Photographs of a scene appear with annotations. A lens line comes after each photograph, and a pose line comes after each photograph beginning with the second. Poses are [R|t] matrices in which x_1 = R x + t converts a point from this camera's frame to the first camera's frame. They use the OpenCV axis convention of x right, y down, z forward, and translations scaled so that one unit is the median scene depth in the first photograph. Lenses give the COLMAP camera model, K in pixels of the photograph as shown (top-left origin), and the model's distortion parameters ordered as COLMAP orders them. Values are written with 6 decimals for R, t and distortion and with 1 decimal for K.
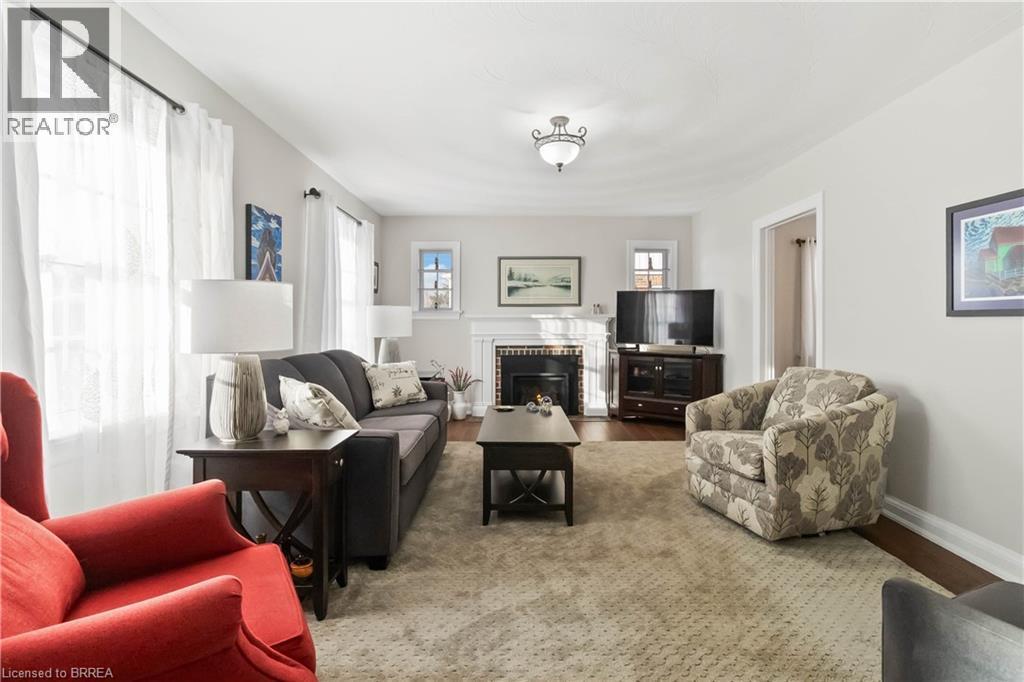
lens RADIAL K [[486.9, 0, 515.1], [0, 486.9, 317.6], [0, 0, 1]] dist [0.000362, 0.000290]
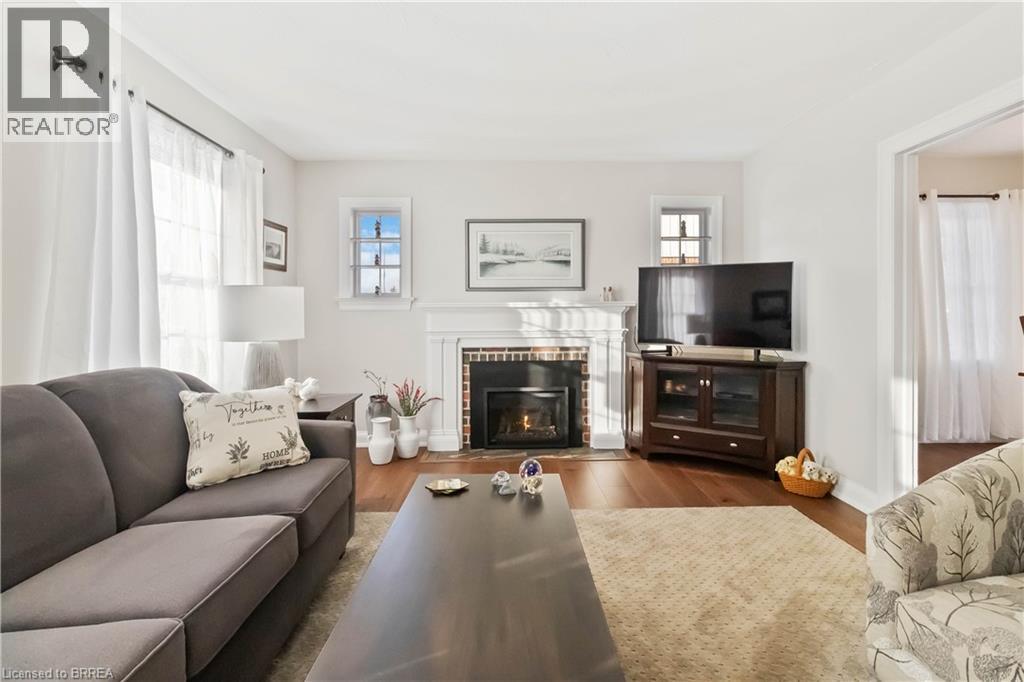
lens RADIAL K [[484.4, 0, 518.2], [0, 484.4, 310.8], [0, 0, 1]] dist [-0.001269, -0.000155]
pose [[0.999798, -0.003864, 0.019733, 0.026001], [0.003774, 0.999982, 0.004599, 0.002584], [-0.019750, -0.004524, 0.999795, 0.313428]]
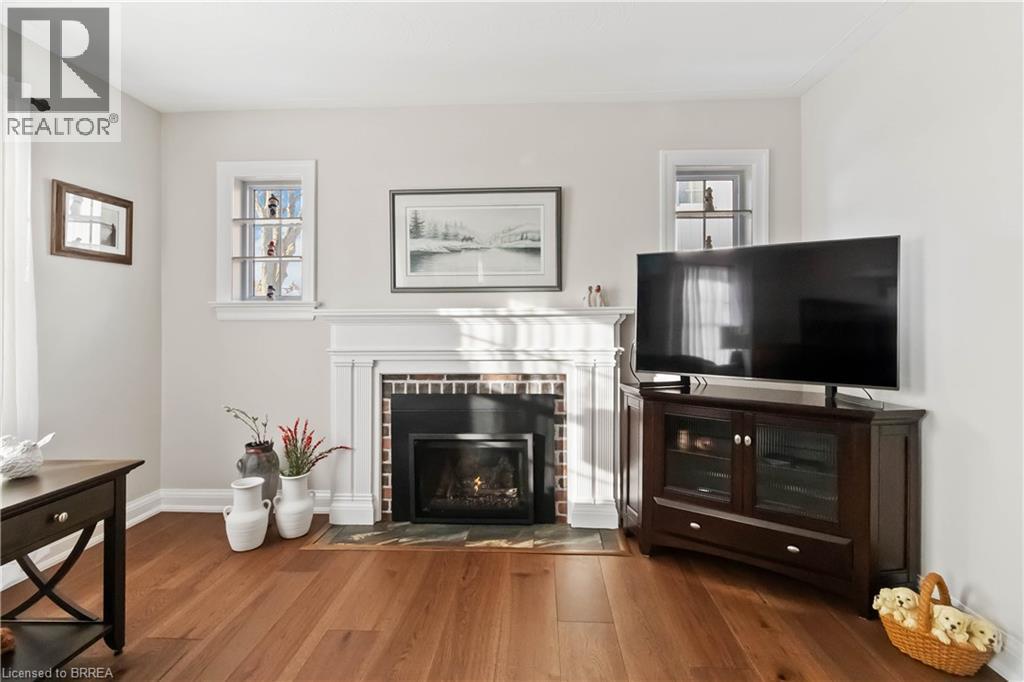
lens RADIAL K [[486.9, 0, 515.1], [0, 486.9, 317.6], [0, 0, 1]] dist [0.000362, 0.000290]
pose [[0.998863, -0.003176, -0.047558, 0.114136], [0.003090, 0.999993, -0.001886, 0.003776], [0.047563, 0.001736, 0.998867, 0.530435]]
